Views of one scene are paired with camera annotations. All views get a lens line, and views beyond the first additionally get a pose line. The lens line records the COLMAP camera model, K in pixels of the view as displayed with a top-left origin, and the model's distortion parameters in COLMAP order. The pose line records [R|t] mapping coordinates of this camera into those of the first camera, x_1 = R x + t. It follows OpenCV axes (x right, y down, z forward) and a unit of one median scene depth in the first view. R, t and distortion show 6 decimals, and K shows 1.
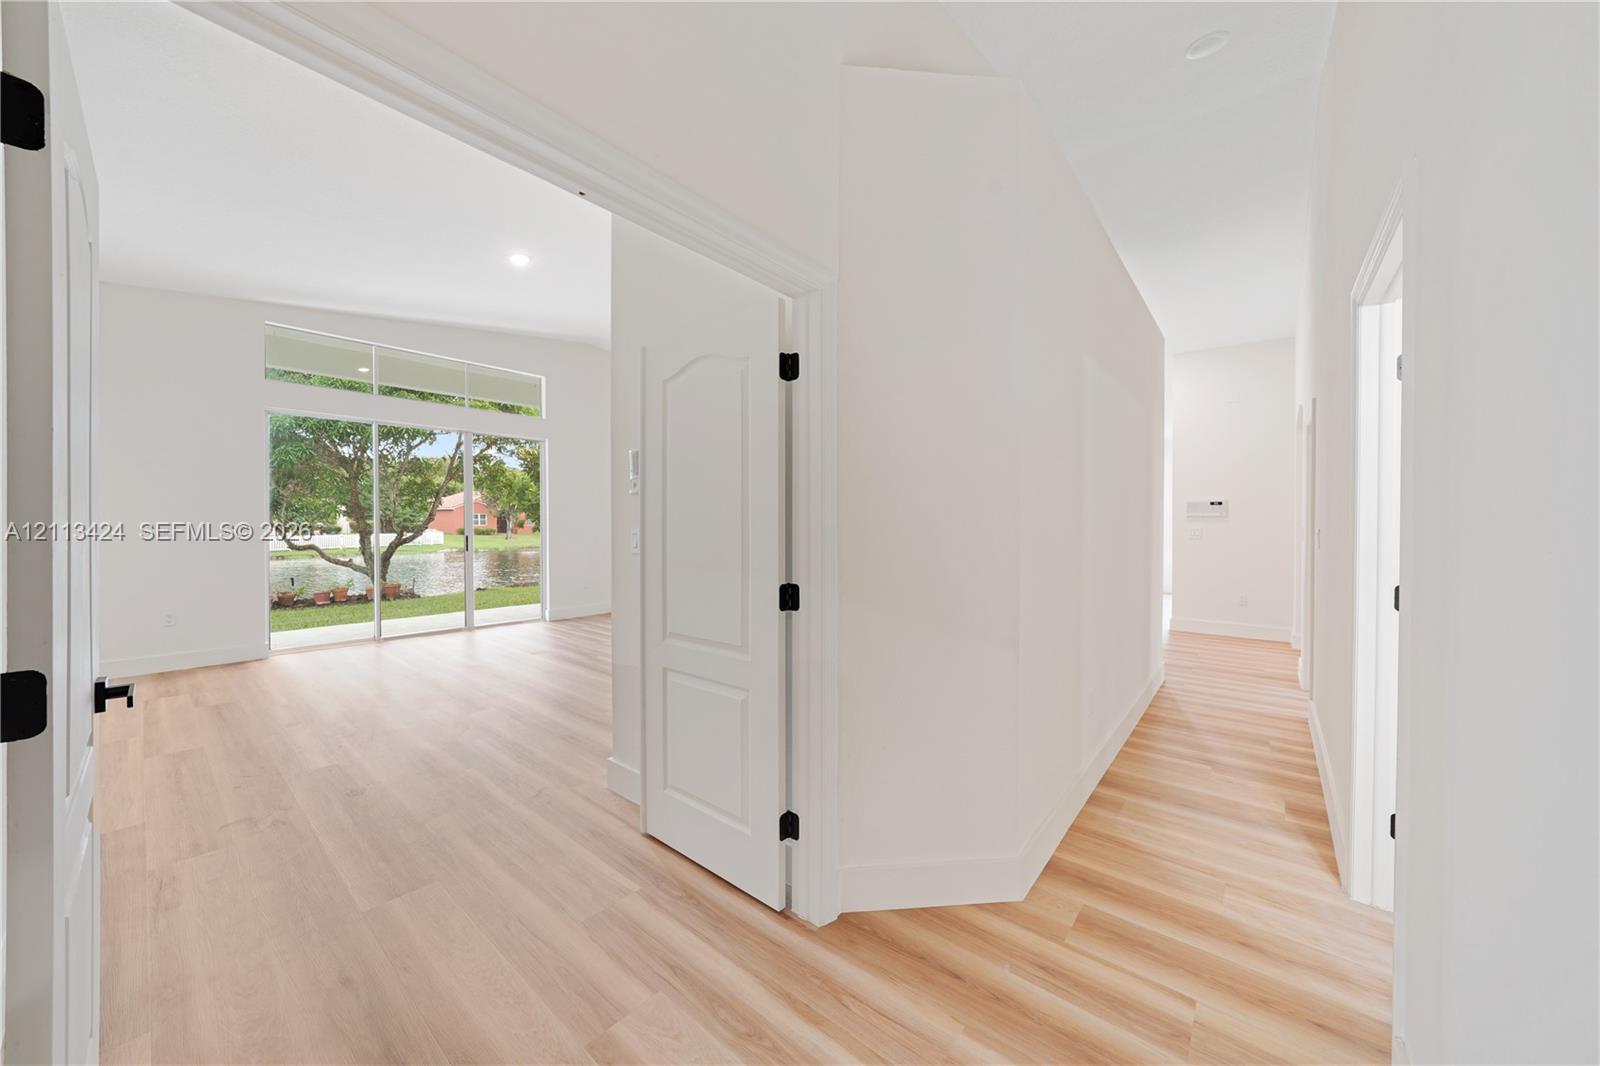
lens RADIAL K [[553.4, 0, 802.1], [0, 553.4, 530.3], [0, 0, 1]] dist [-0.001924, 0.000068]
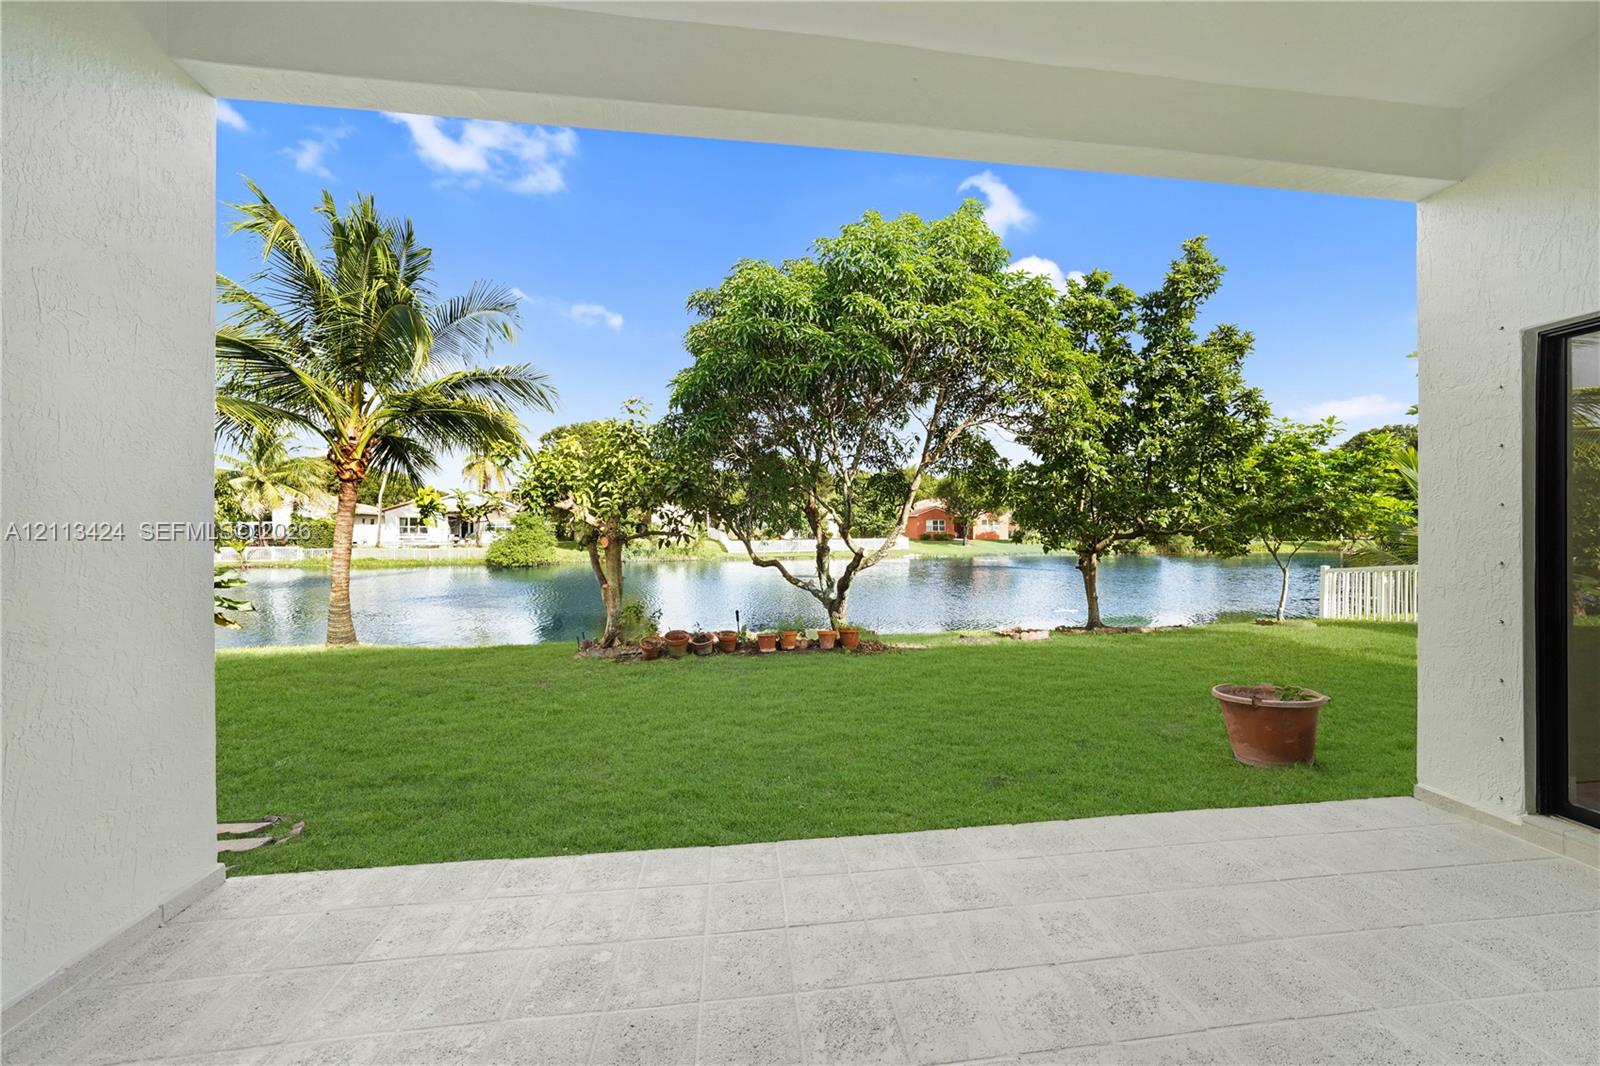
lens RADIAL K [[556.1, 0, 800.0], [0, 556.1, 533.0], [0, 0, 1]] dist [-0.000548, 0.003568]
pose [[0.721190, 0.001618, -0.692735, -0.302878], [-0.004474, 0.999987, -0.002323, -0.011289], [0.692723, 0.004775, 0.721188, 0.447510]]
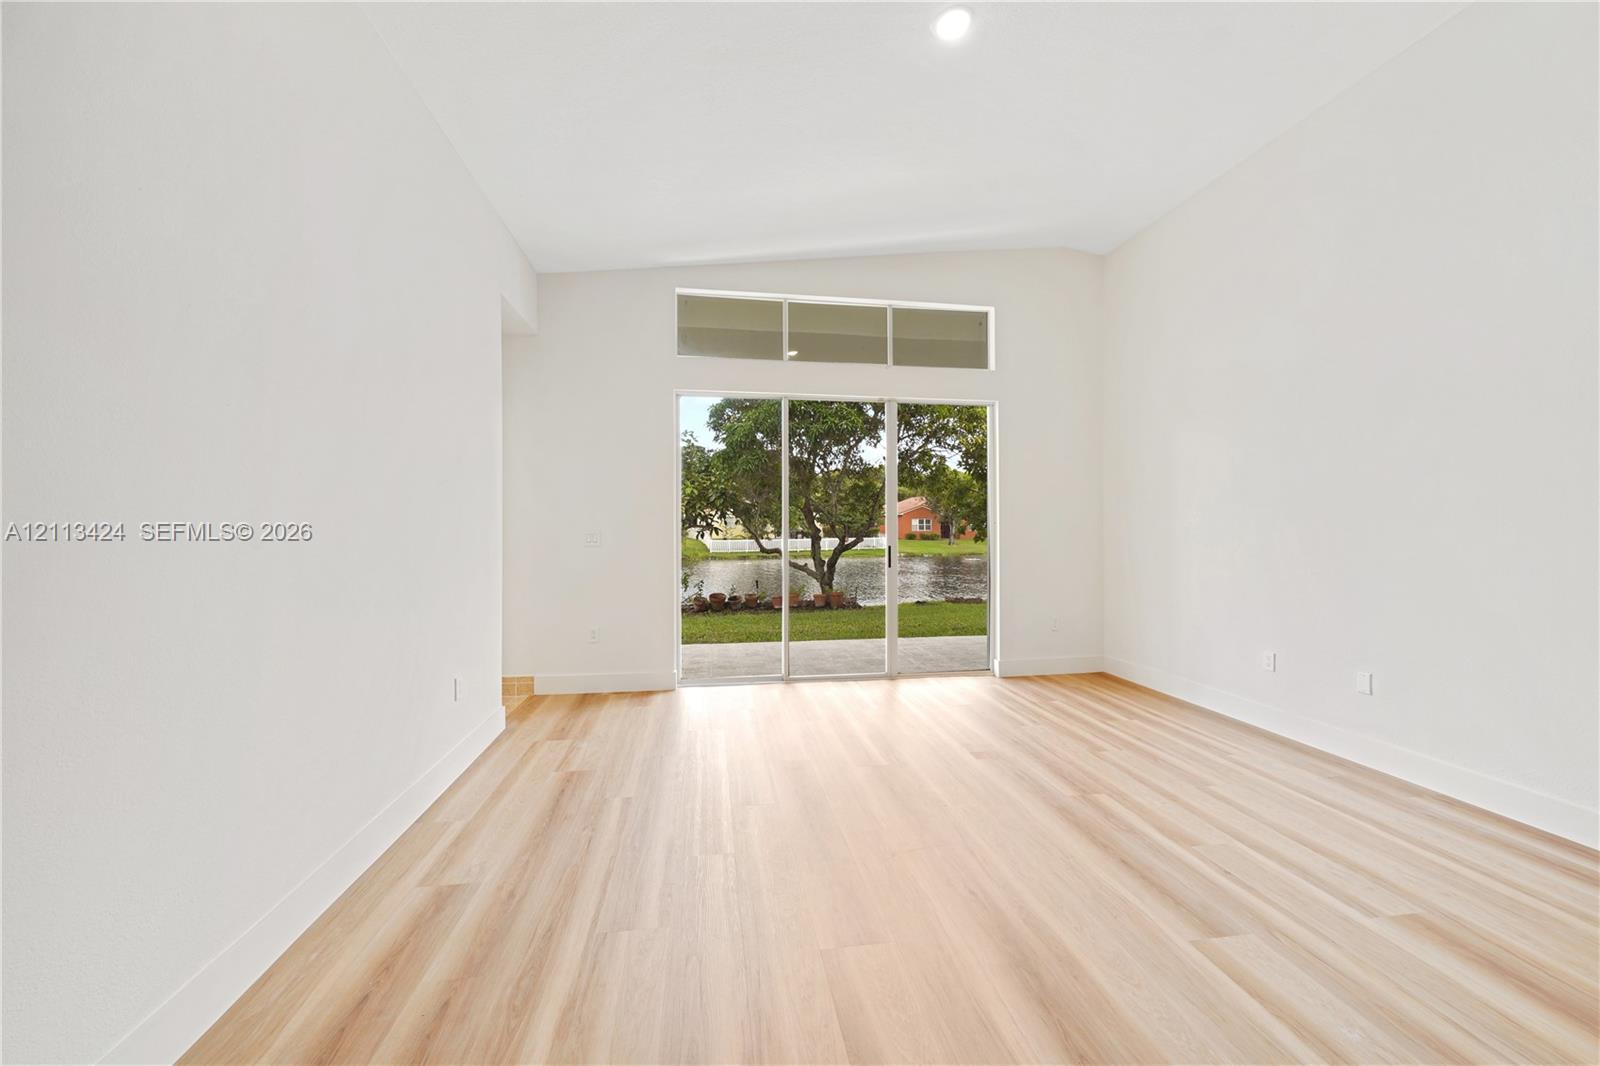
lens RADIAL K [[607.1, 0, 798.4], [0, 607.1, 521.9], [0, 0, 1]] dist [-0.001248, -0.000009]
pose [[0.741349, -0.009653, -0.671050, -0.087996], [-0.005918, 0.999764, -0.020920, -0.000250], [0.671093, 0.019480, 0.741117, 0.178550]]
